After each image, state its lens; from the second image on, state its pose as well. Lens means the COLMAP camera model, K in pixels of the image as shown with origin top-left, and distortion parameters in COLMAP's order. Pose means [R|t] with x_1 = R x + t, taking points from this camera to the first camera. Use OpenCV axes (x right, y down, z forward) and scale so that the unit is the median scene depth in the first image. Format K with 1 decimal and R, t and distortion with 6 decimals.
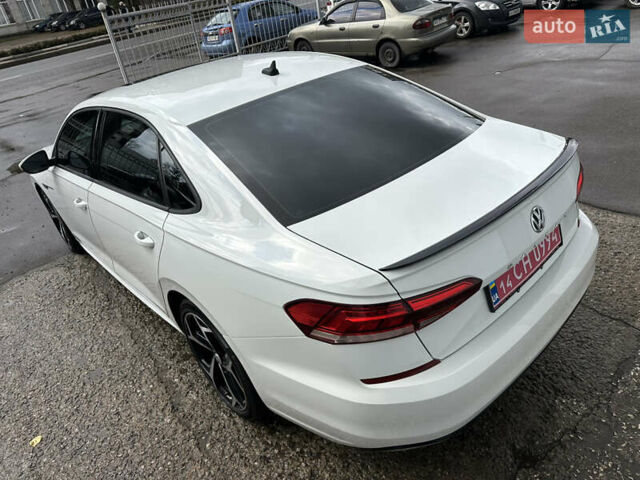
lens RADIAL K [[447.3, 0, 323.1], [0, 447.3, 241.3], [0, 0, 1]] dist [0.012237, -0.019341]
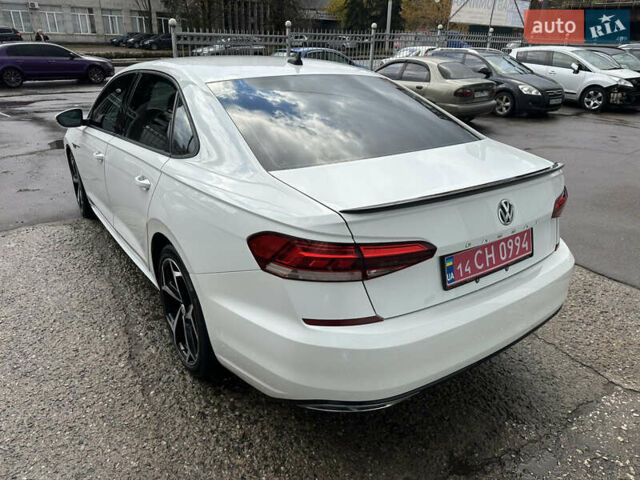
lens RADIAL K [[447.3, 0, 319.6], [0, 447.3, 239.5], [0, 0, 1]] dist [0.012237, -0.019341]
pose [[0.977280, 0.205016, -0.053787, 0.091213], [-0.209898, 0.971382, -0.111173, 0.154853], [0.029456, 0.119937, 0.992344, -0.022001]]
